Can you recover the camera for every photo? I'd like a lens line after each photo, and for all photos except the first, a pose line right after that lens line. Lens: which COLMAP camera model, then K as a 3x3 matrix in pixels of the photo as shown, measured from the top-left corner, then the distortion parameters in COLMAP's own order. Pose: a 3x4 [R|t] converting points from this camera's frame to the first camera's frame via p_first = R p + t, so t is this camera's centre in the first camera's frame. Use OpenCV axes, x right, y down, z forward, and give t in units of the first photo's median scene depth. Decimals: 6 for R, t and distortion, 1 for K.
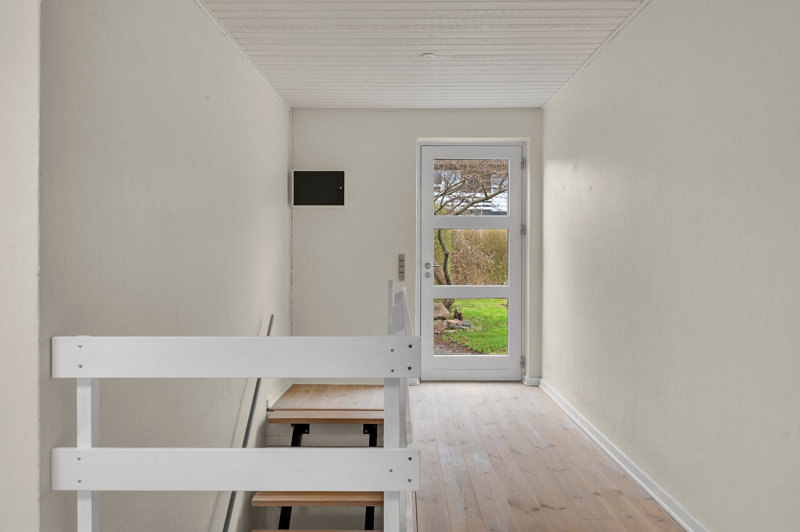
lens RADIAL K [[656.8, 0, 399.3], [0, 656.8, 264.6], [0, 0, 1]] dist [0.015801, -0.007147]
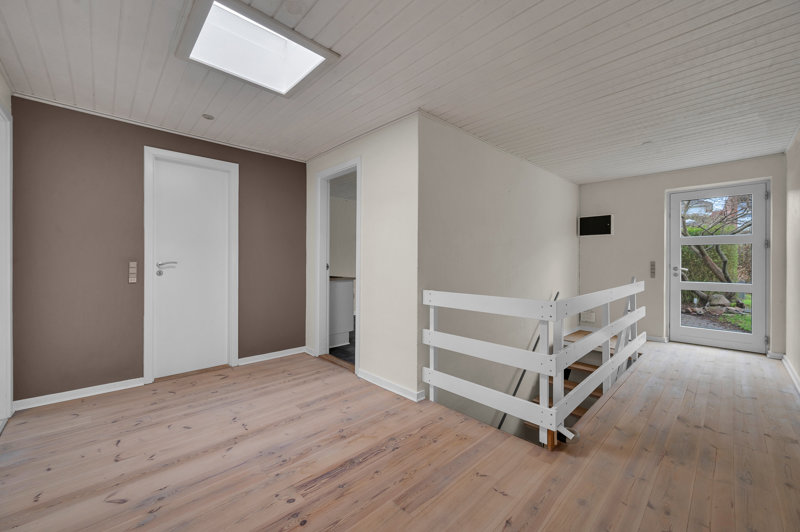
lens RADIAL K [[316.7, 0, 399.5], [0, 316.7, 266.1], [0, 0, 1]] dist [0.002662, 0.000236]
pose [[0.693152, 0.013015, -0.720674, 0.138230], [-0.012919, 0.999901, 0.005633, -0.000379], [0.720676, 0.005406, 0.693251, -0.012252]]
